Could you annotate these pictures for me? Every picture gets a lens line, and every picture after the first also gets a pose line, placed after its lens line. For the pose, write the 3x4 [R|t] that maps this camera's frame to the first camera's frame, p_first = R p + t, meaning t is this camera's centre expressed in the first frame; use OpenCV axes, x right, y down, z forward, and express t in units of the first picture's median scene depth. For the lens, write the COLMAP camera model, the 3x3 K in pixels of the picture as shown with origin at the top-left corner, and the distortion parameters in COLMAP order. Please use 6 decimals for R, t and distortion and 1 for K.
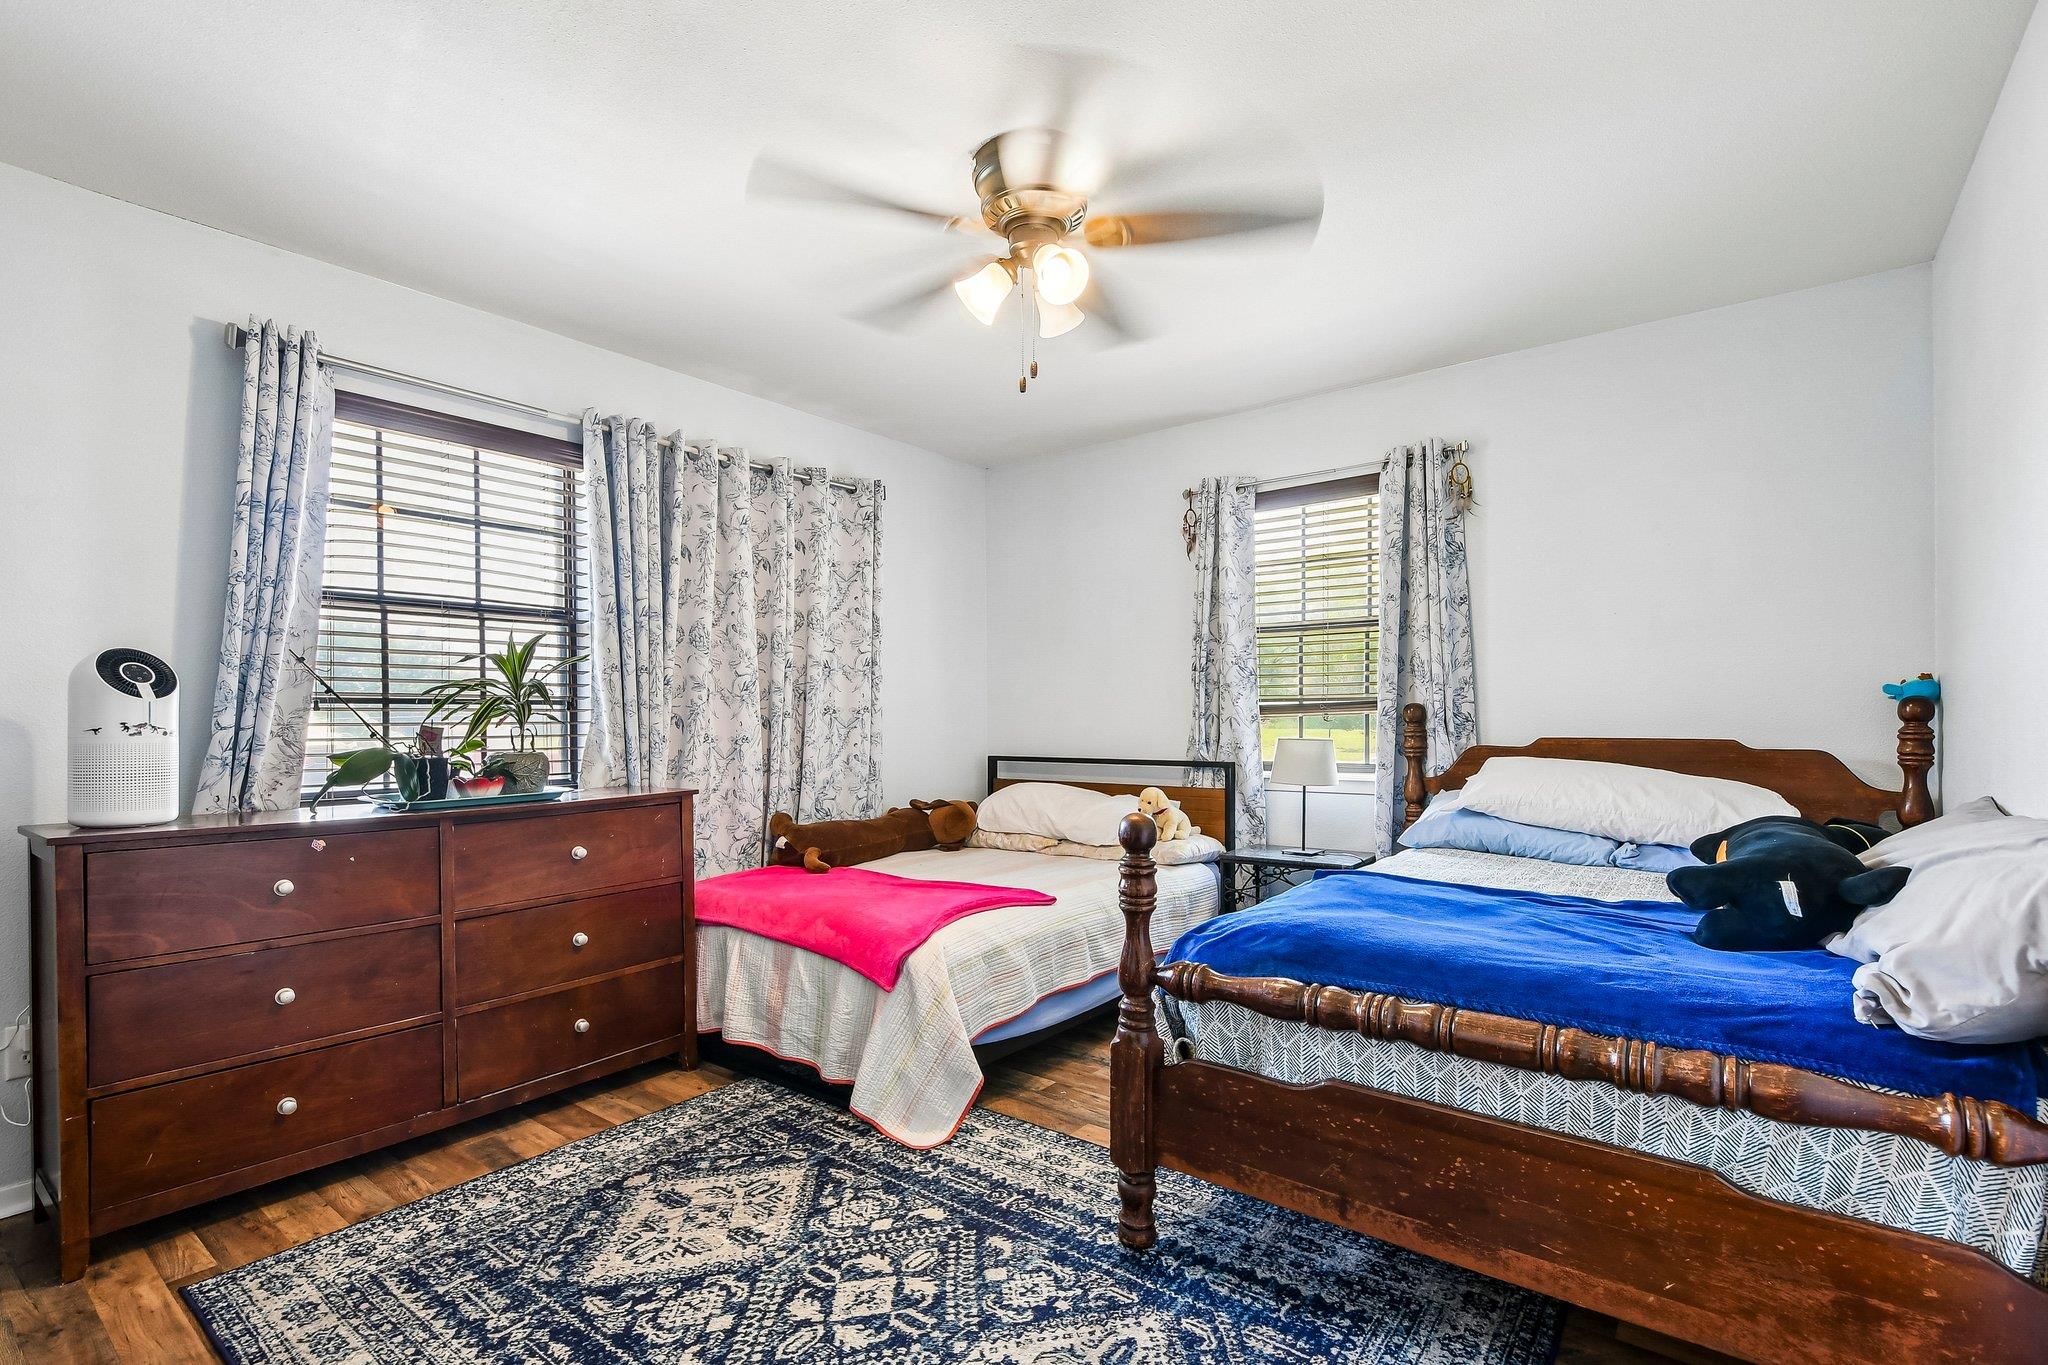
lens RADIAL K [[924.1, 0, 1015.8], [0, 924.1, 731.5], [0, 0, 1]] dist [-0.001287, -0.000818]
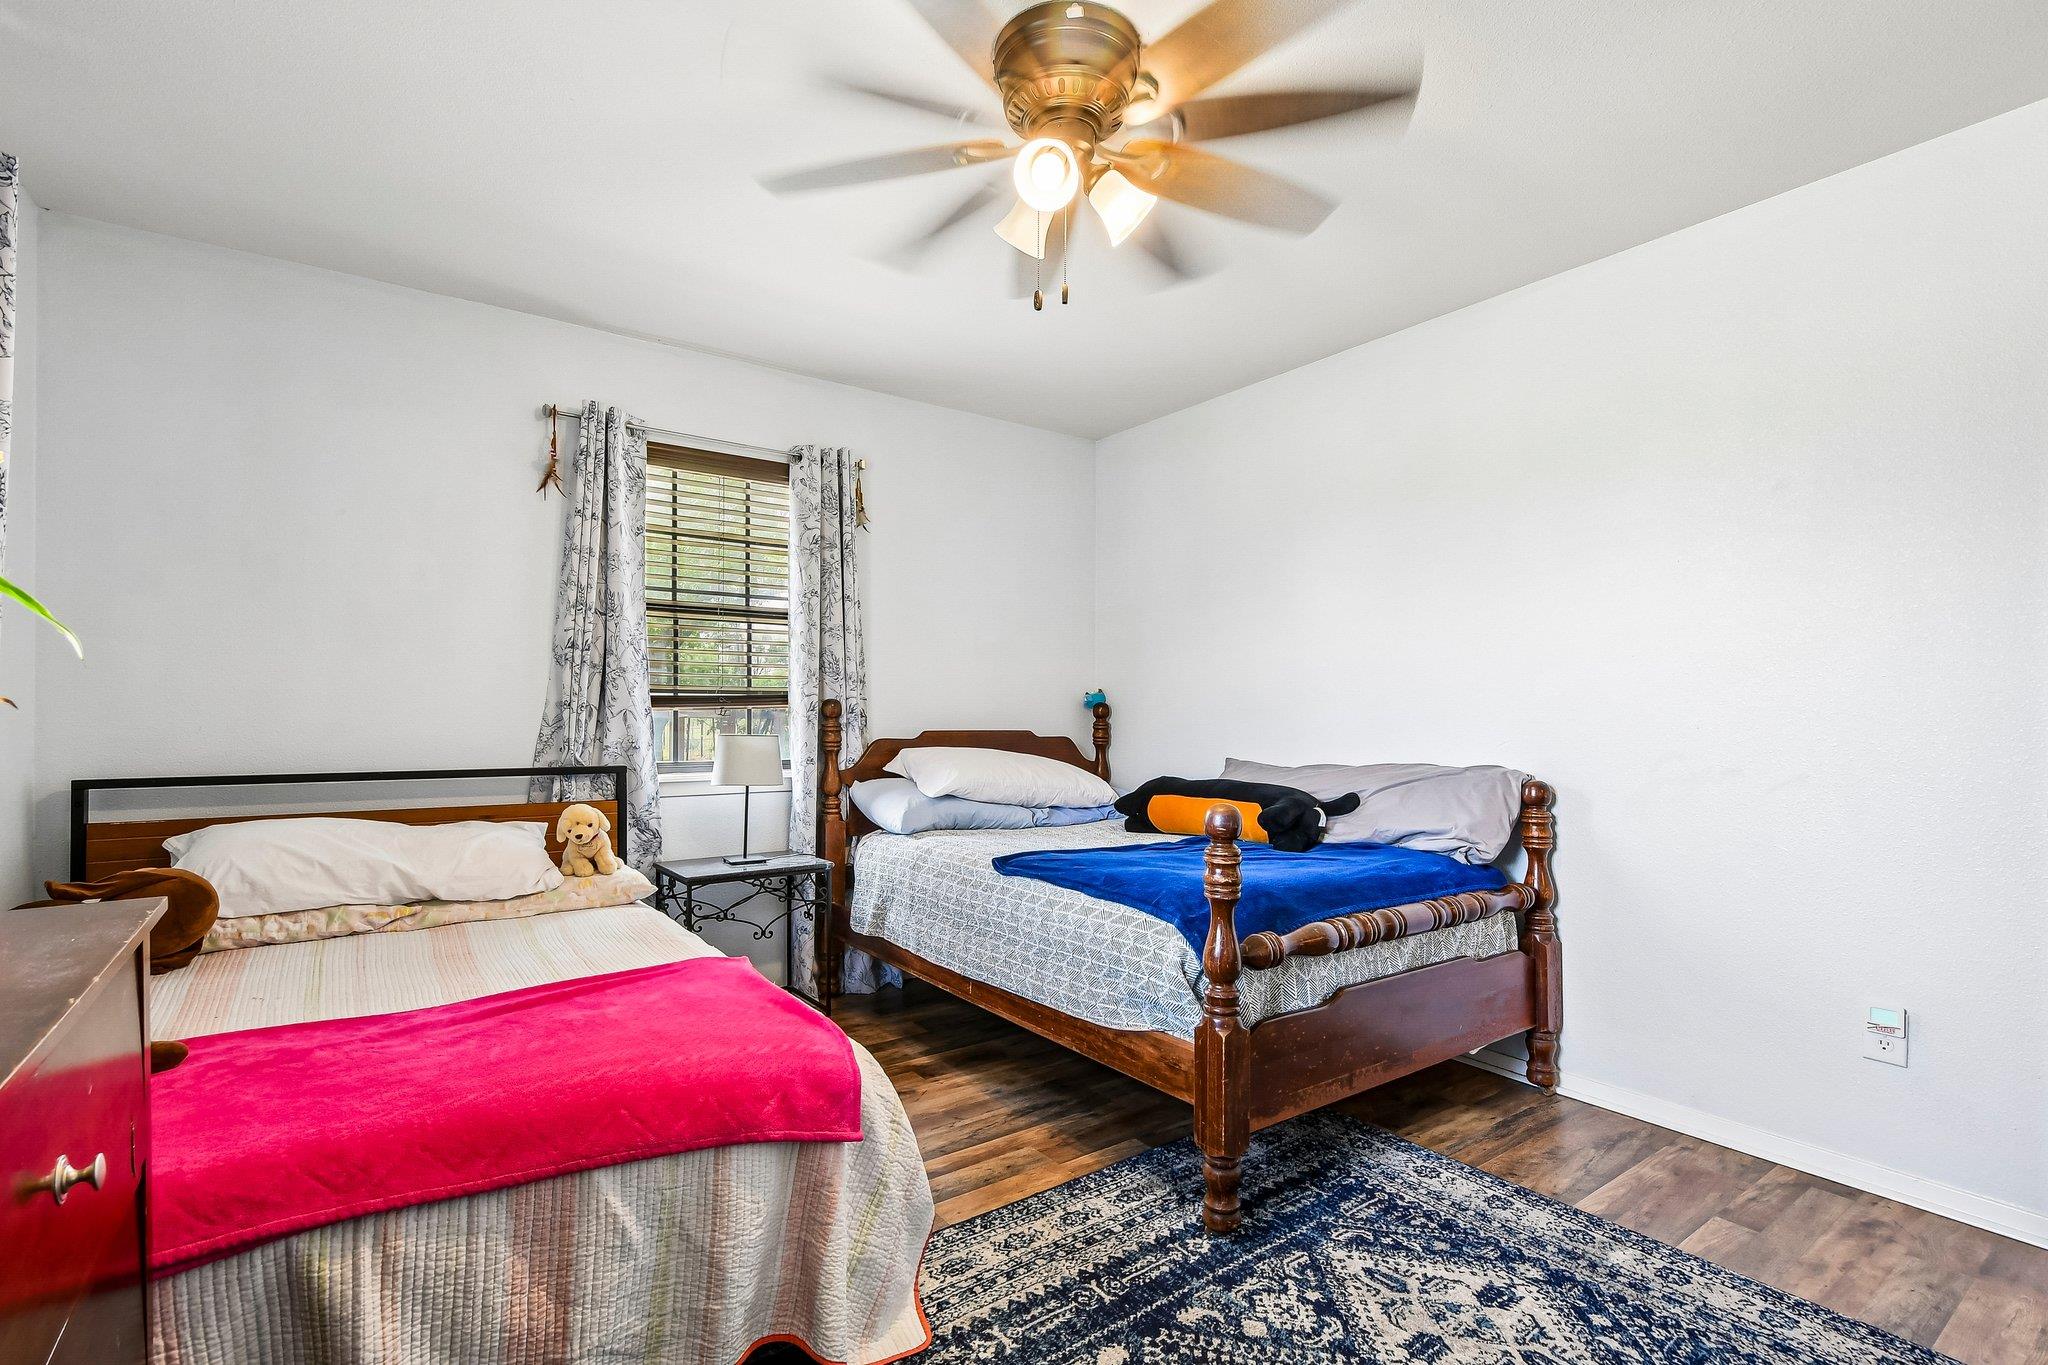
lens RADIAL K [[926.7, 0, 1017.9], [0, 926.7, 714.7], [0, 0, 1]] dist [0.002366, 0.000199]
pose [[0.290758, 0.006357, 0.956776, -0.755044], [0.004536, 0.999958, -0.008022, -0.005506], [-0.956786, 0.006673, 0.290716, 0.748780]]
